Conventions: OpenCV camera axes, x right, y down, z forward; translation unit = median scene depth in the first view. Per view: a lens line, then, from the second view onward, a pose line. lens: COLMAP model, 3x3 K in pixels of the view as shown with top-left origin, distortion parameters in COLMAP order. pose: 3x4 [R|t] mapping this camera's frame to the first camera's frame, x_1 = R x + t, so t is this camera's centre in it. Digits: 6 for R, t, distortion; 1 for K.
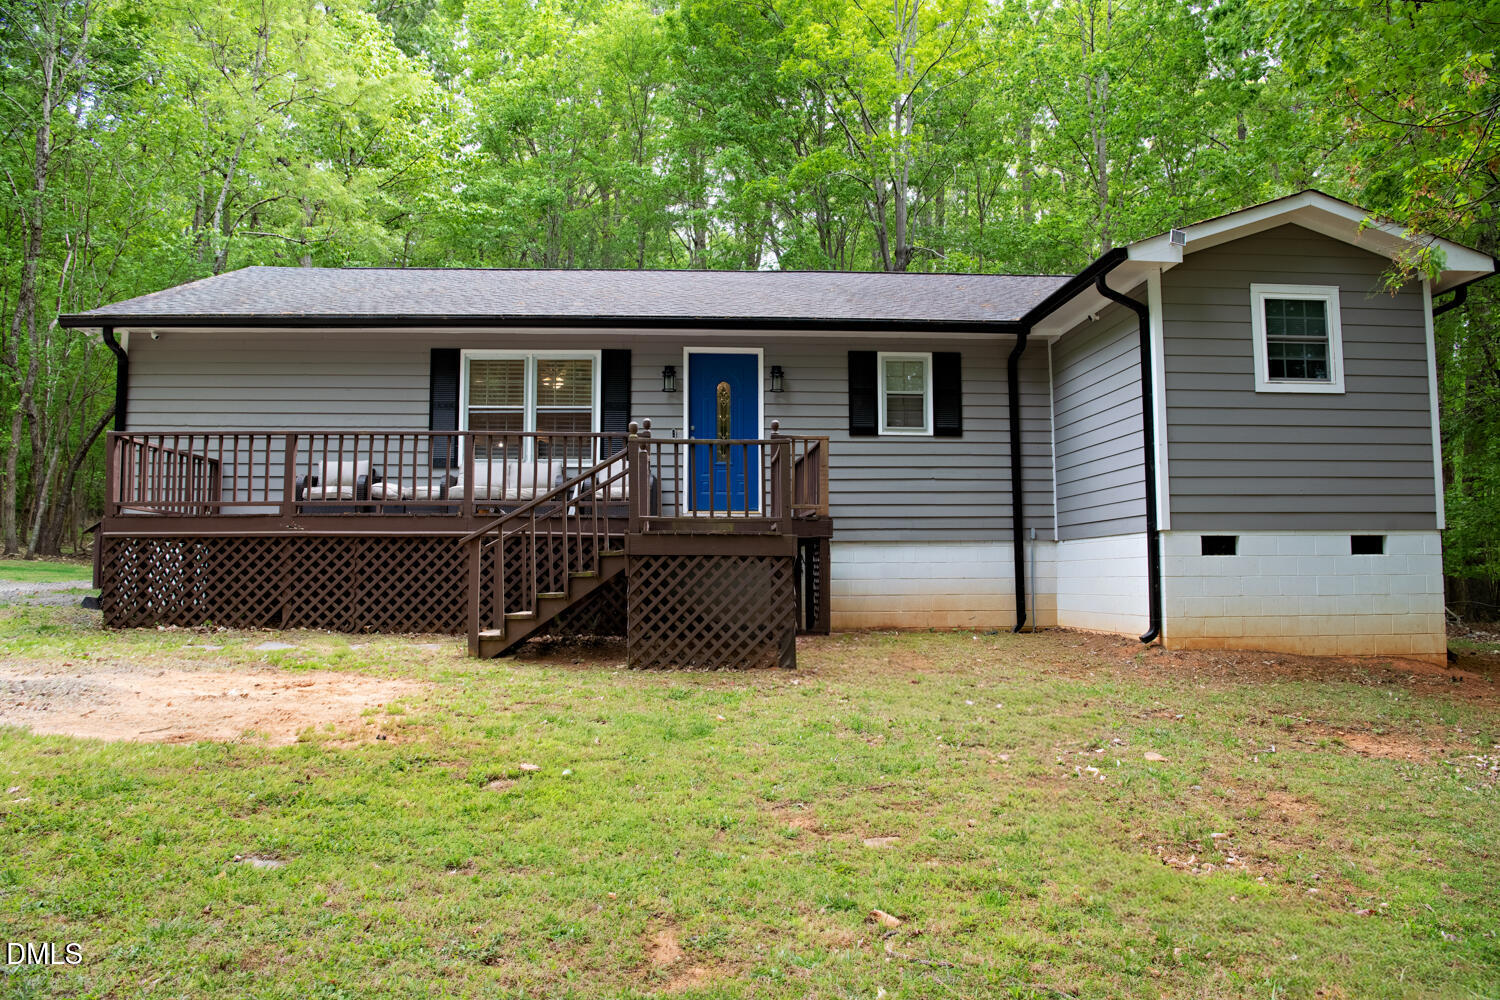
lens RADIAL K [[1046.4, 0, 747.1], [0, 1046.4, 493.9], [0, 0, 1]] dist [-0.060470, 0.017173]
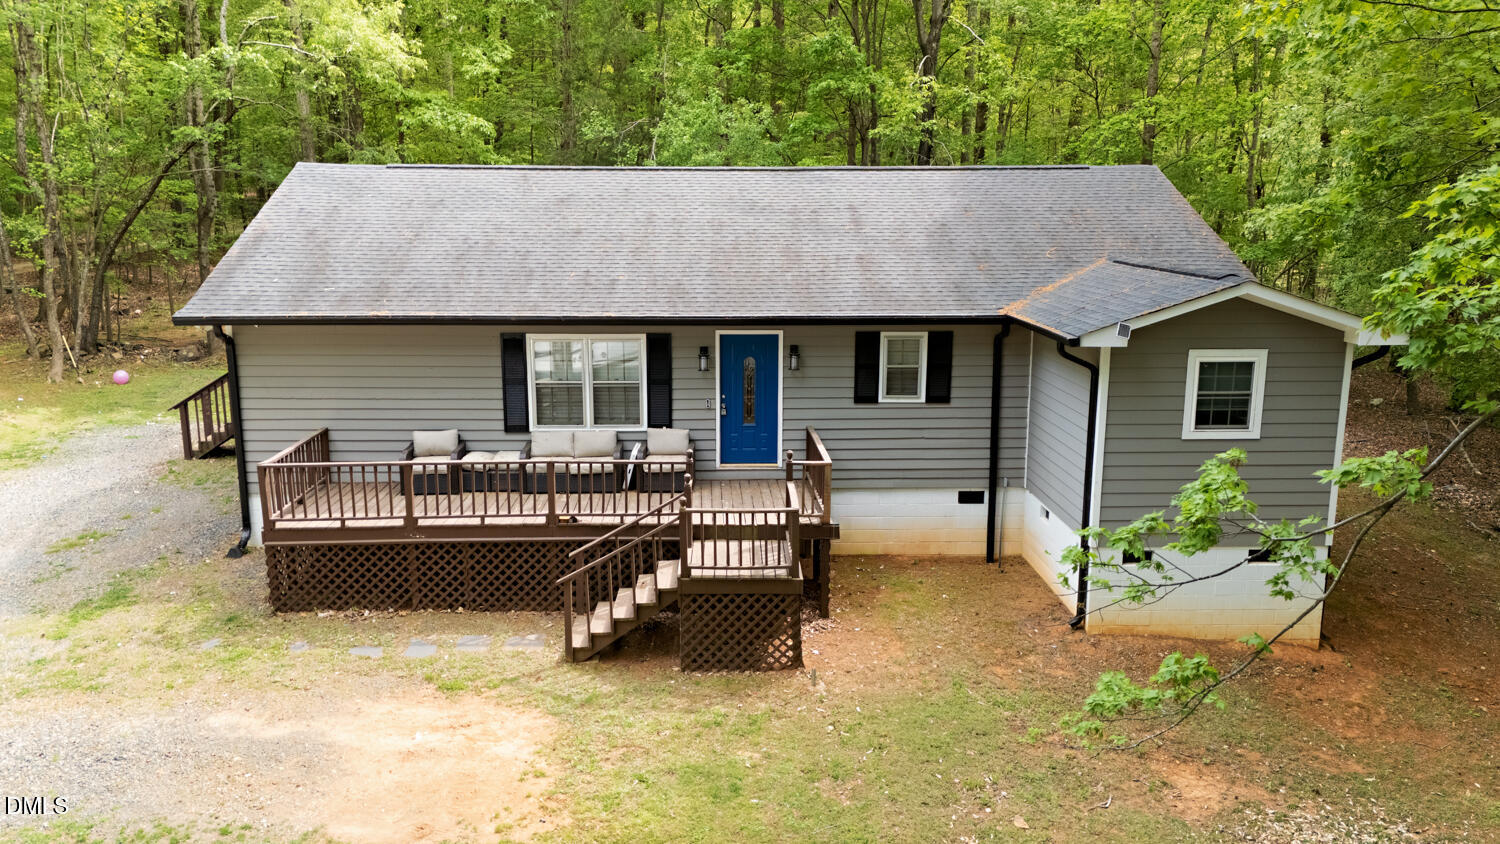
lens RADIAL K [[1126.4, 0, 748.2], [0, 1126.4, 420.7], [0, 0, 1]] dist [0.073629, -0.010923]
pose [[0.999792, 0.006466, -0.019341, 0.002046], [-0.000841, 0.960682, 0.277650, -0.492481], [0.020376, -0.277576, 0.960487, -0.306609]]
